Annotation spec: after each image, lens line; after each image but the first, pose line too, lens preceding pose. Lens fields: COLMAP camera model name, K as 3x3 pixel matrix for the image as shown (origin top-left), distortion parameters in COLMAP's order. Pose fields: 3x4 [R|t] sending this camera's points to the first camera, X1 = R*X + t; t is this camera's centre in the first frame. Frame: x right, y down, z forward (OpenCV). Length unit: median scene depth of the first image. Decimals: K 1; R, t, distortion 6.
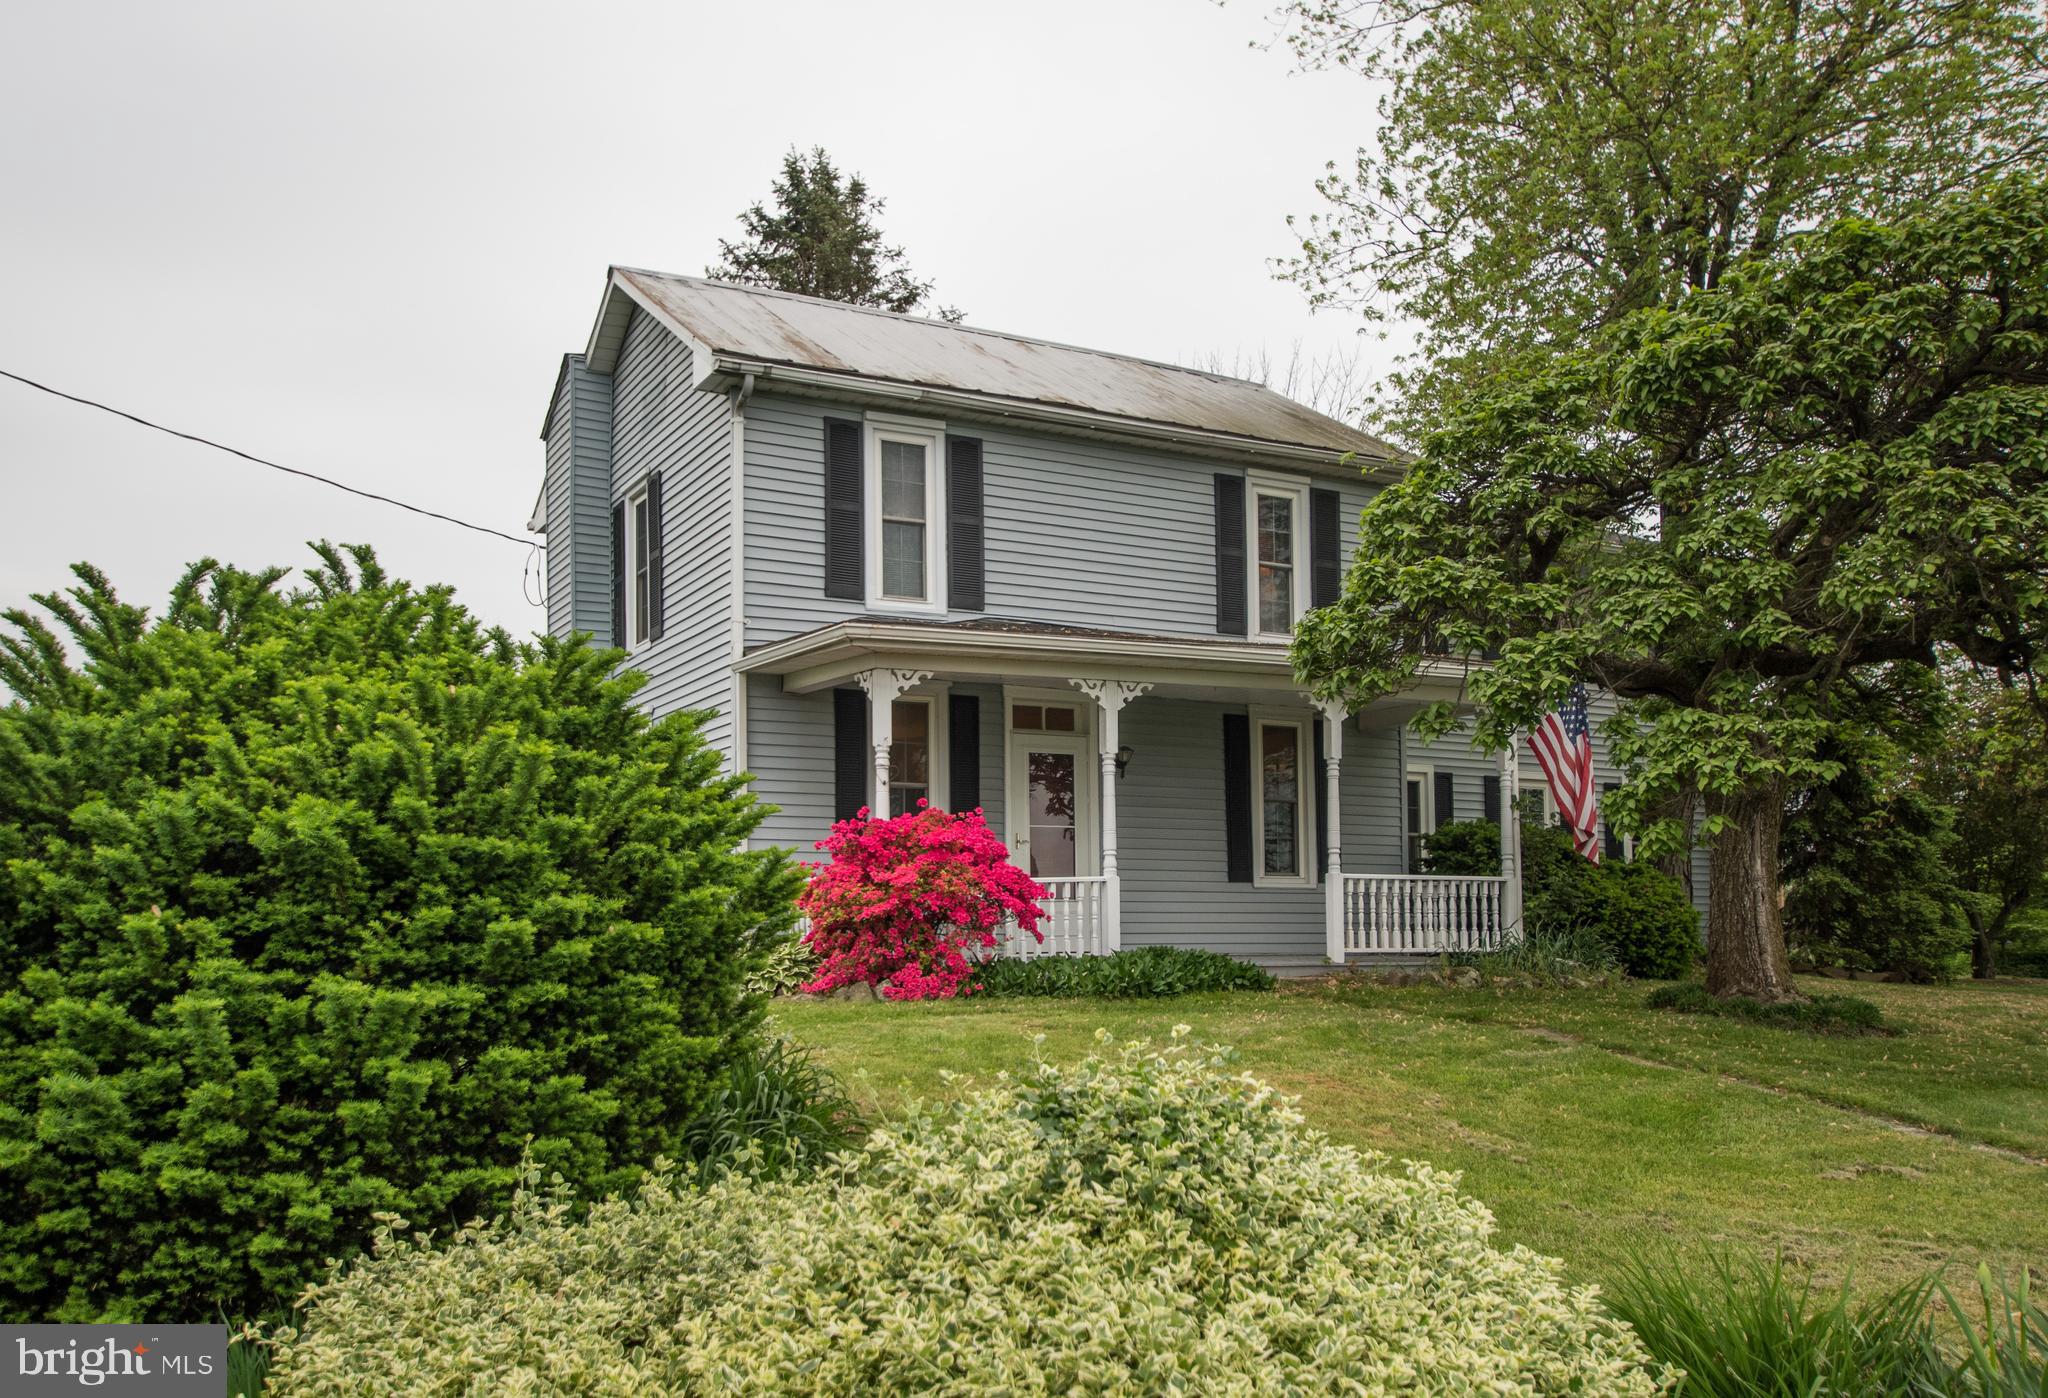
lens RADIAL K [[1901.3, 0, 848.9], [0, 1901.3, 757.0], [0, 0, 1]] dist [0.009312, 0.033769]
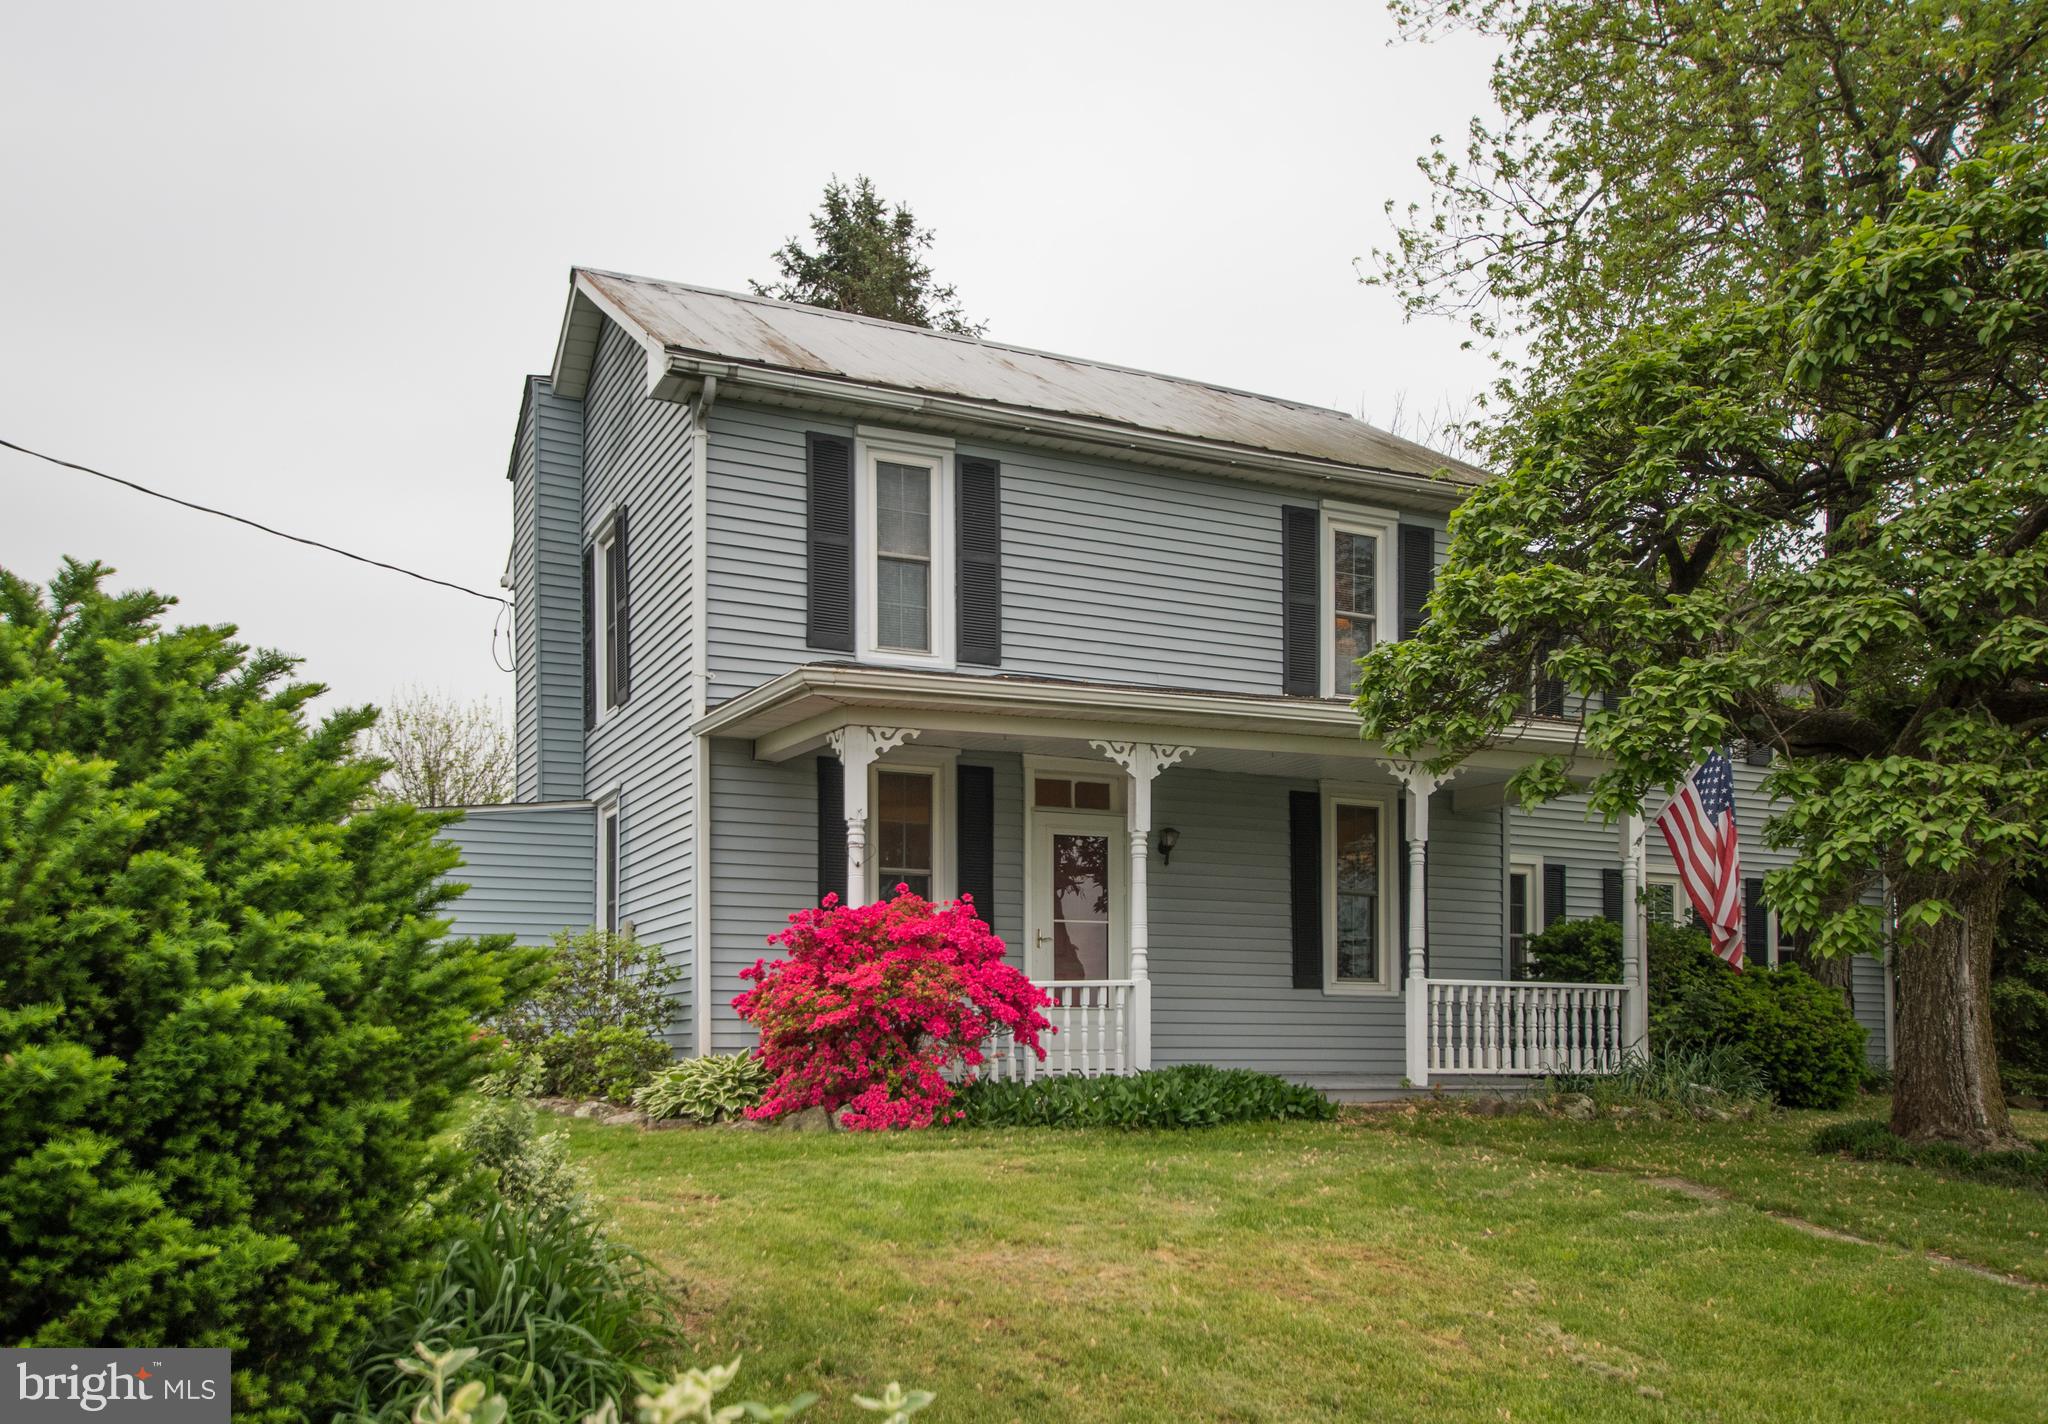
lens RADIAL K [[1858.5, 0, 846.6], [0, 1858.5, 934.4], [0, 0, 1]] dist [0.004025, 0.059158]
pose [[0.998038, 0.005185, -0.062396, 0.057105], [-0.002897, 0.999322, 0.036708, 0.012697], [0.062544, -0.036455, 0.997376, 0.174149]]
